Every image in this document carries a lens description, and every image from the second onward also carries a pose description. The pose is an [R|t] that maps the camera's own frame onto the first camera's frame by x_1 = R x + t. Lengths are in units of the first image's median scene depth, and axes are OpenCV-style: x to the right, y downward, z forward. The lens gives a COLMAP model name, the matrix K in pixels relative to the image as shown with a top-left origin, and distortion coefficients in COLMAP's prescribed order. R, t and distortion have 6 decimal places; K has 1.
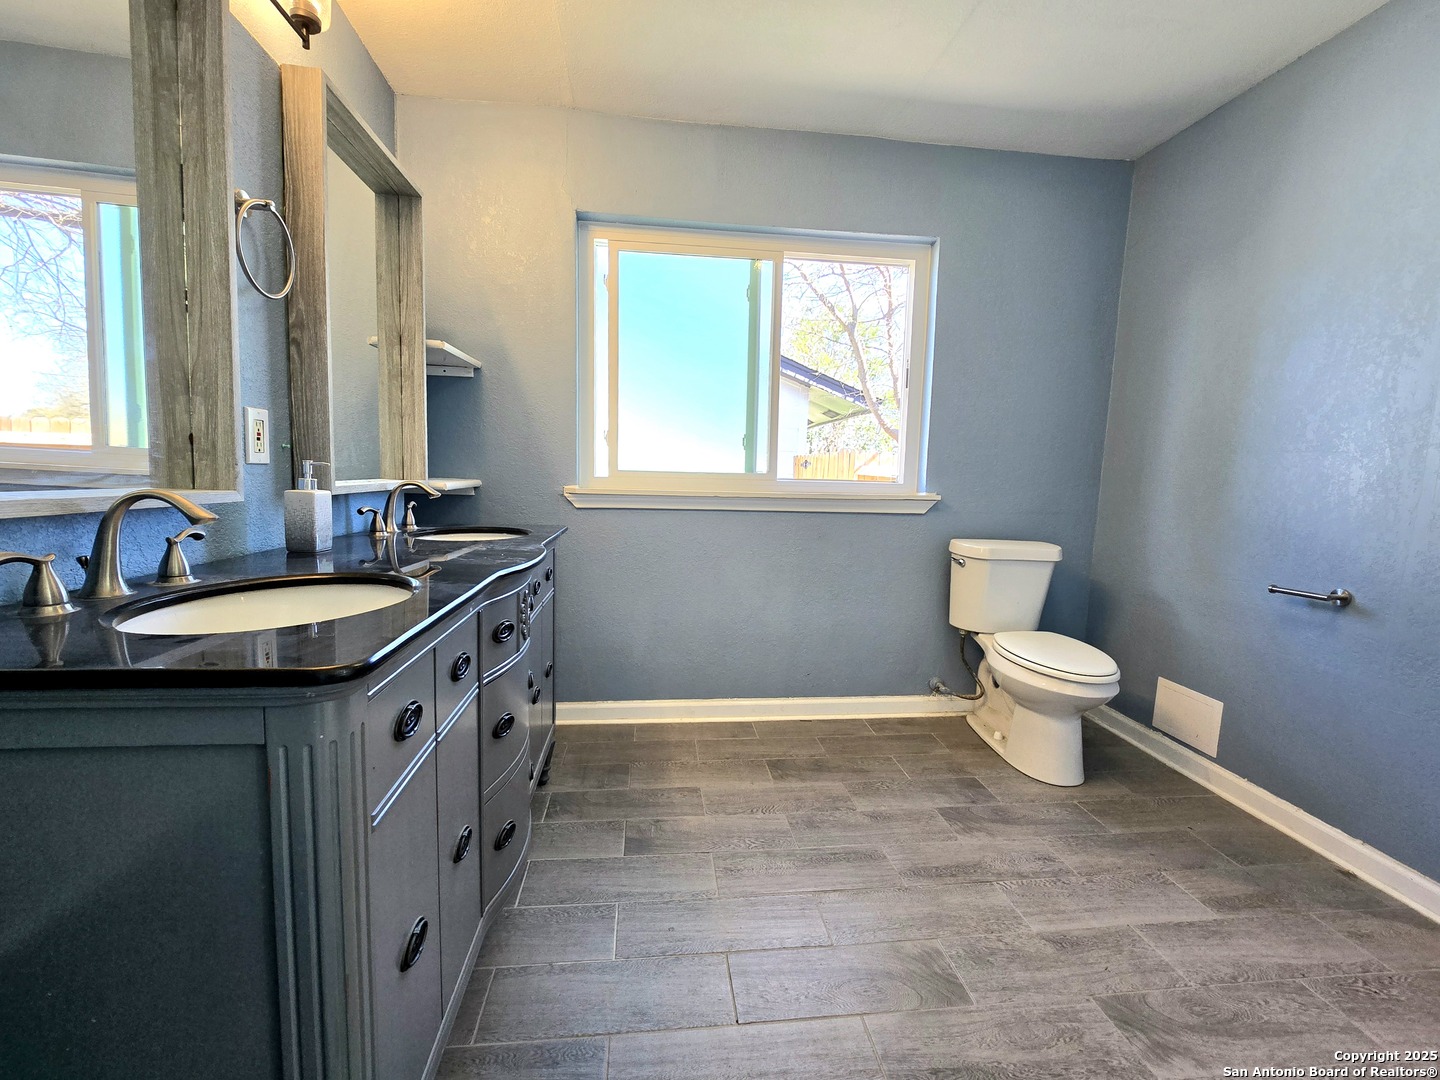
lens RADIAL K [[604.2, 0, 719.0], [0, 604.2, 536.6], [0, 0, 1]] dist [-0.009859, 0.003720]
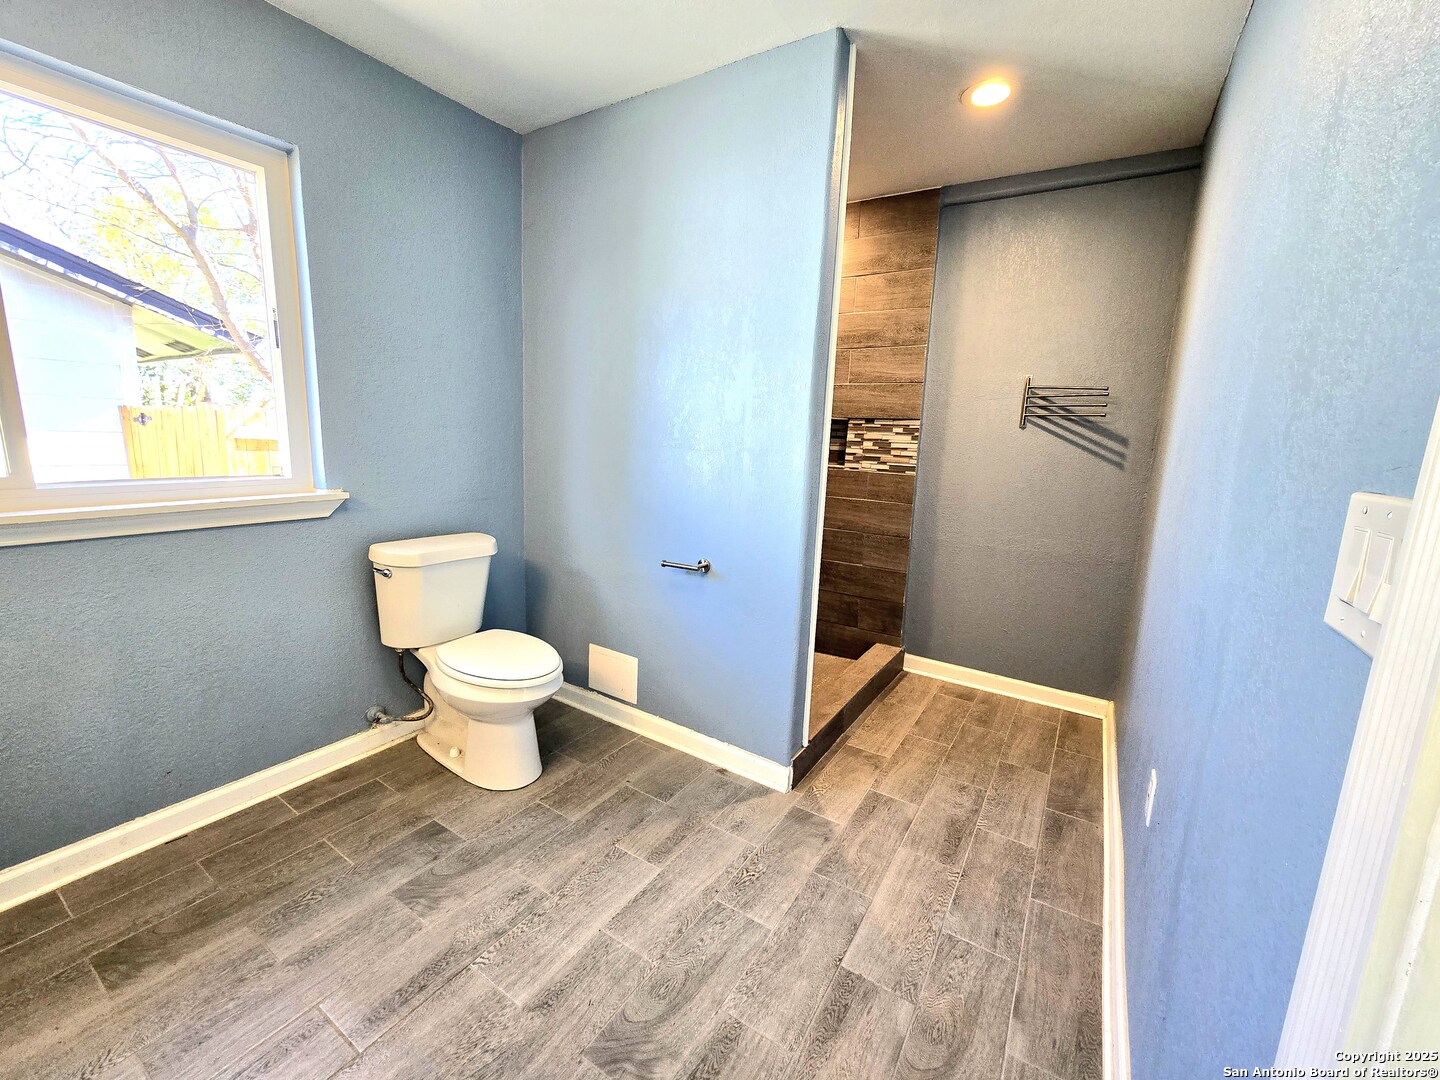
lens RADIAL K [[590.5, 0, 717.1], [0, 590.5, 536.1], [0, 0, 1]] dist [-0.002646, -0.000231]
pose [[0.632218, -0.135080, 0.762925, 0.088796], [0.063526, 0.990407, 0.122715, -0.093097], [-0.772182, -0.029117, 0.634734, 0.154221]]
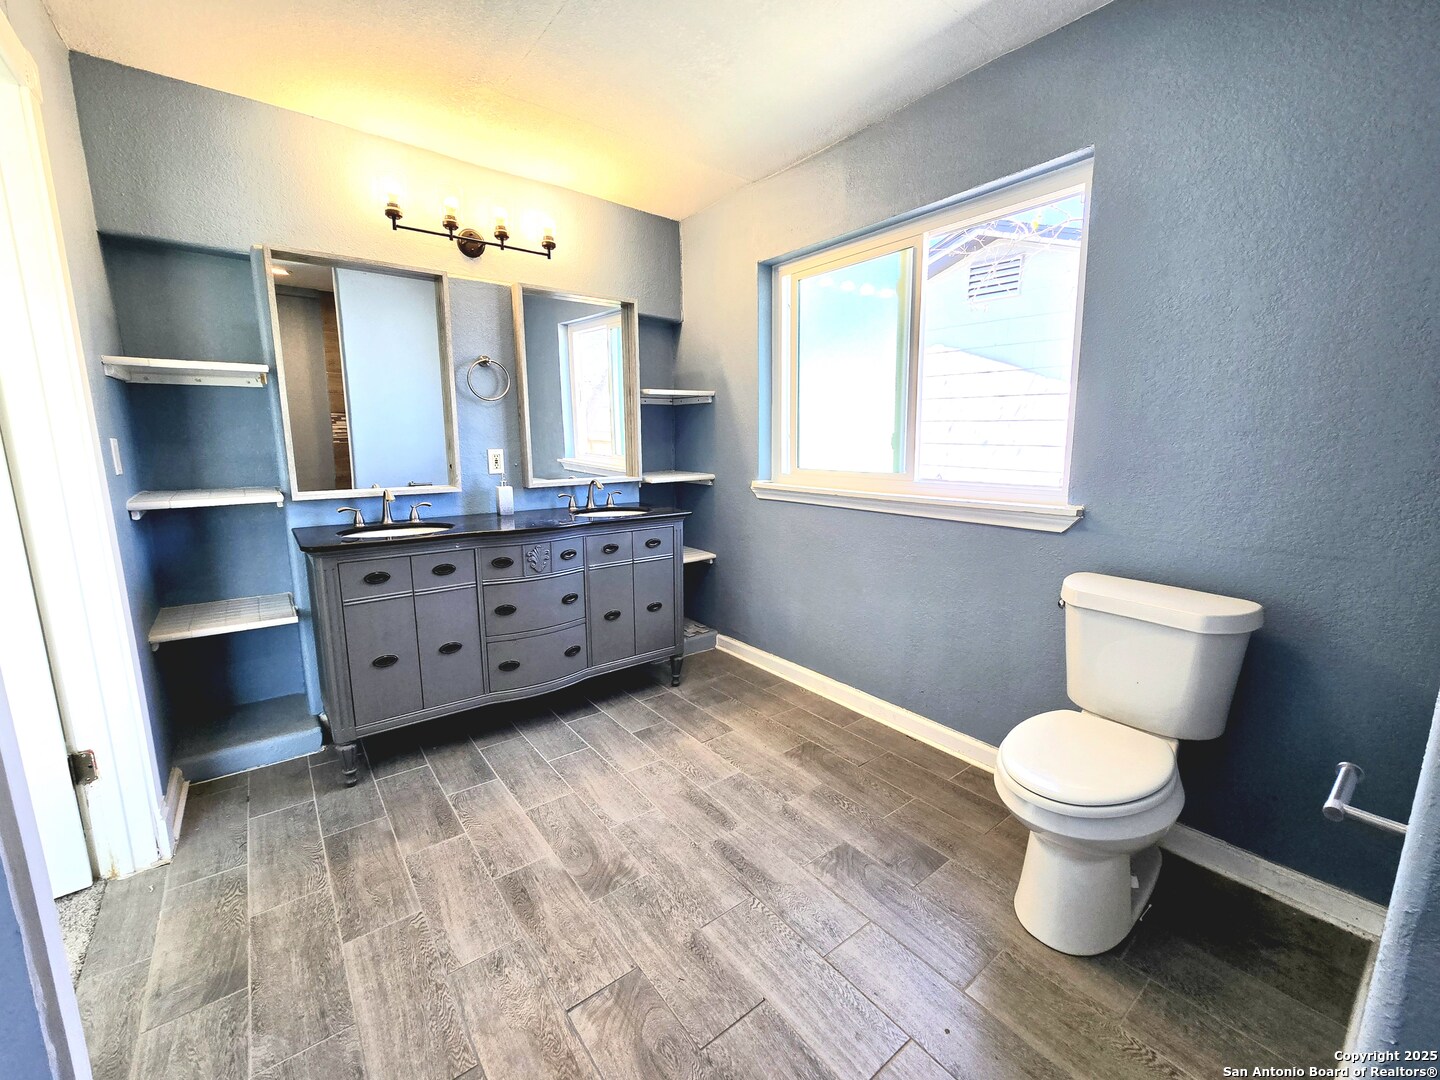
lens RADIAL K [[590.5, 0, 717.1], [0, 590.5, 536.1], [0, 0, 1]] dist [-0.002646, -0.000231]
pose [[0.519547, 0.112700, -0.846977, 0.915712], [-0.072075, 0.993511, 0.087986, -0.083694], [0.851397, 0.015333, 0.524298, 0.320224]]
